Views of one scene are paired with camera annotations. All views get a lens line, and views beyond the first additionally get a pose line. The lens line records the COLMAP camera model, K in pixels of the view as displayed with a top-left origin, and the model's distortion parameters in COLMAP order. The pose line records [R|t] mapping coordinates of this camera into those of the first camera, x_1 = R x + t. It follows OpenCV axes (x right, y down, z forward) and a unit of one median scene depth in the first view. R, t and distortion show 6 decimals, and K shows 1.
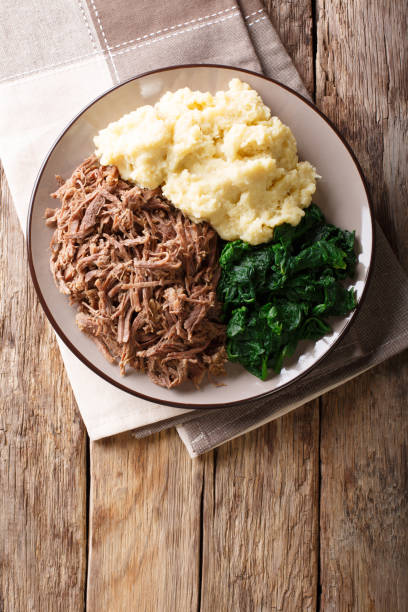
lens RADIAL K [[1005.3, 0, 204.0], [0, 1005.3, 306.0], [0, 0, 1]] dist [-0.204718, 0.016537]
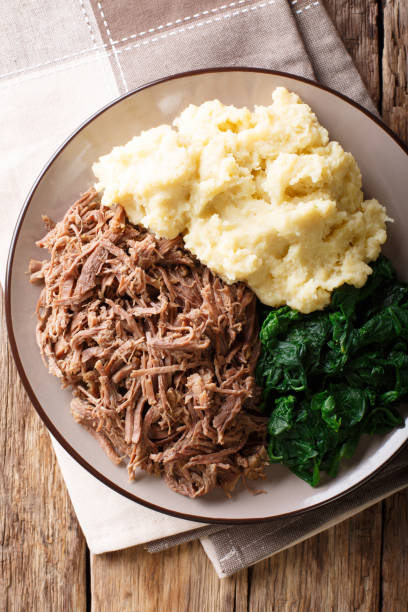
lens RADIAL K [[1005.3, 0, 204.0], [0, 1005.3, 306.0], [0, 0, 1]] dist [-0.204718, 0.016537]
pose [[0.999977, 0.004287, -0.005201, -0.022359], [-0.003982, 0.998349, 0.057297, -0.108636], [0.005438, -0.057275, 0.998344, 0.244072]]
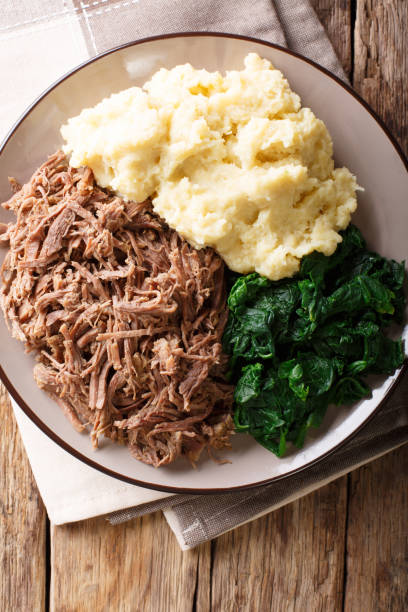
lens RADIAL K [[1005.3, 0, 204.0], [0, 1005.3, 306.0], [0, 0, 1]] dist [-0.204718, 0.016537]
pose [[0.998984, 0.021508, 0.039602, -0.031224], [-0.023709, 0.998150, 0.055993, -0.081873], [-0.038324, -0.056875, 0.997645, 0.253364]]
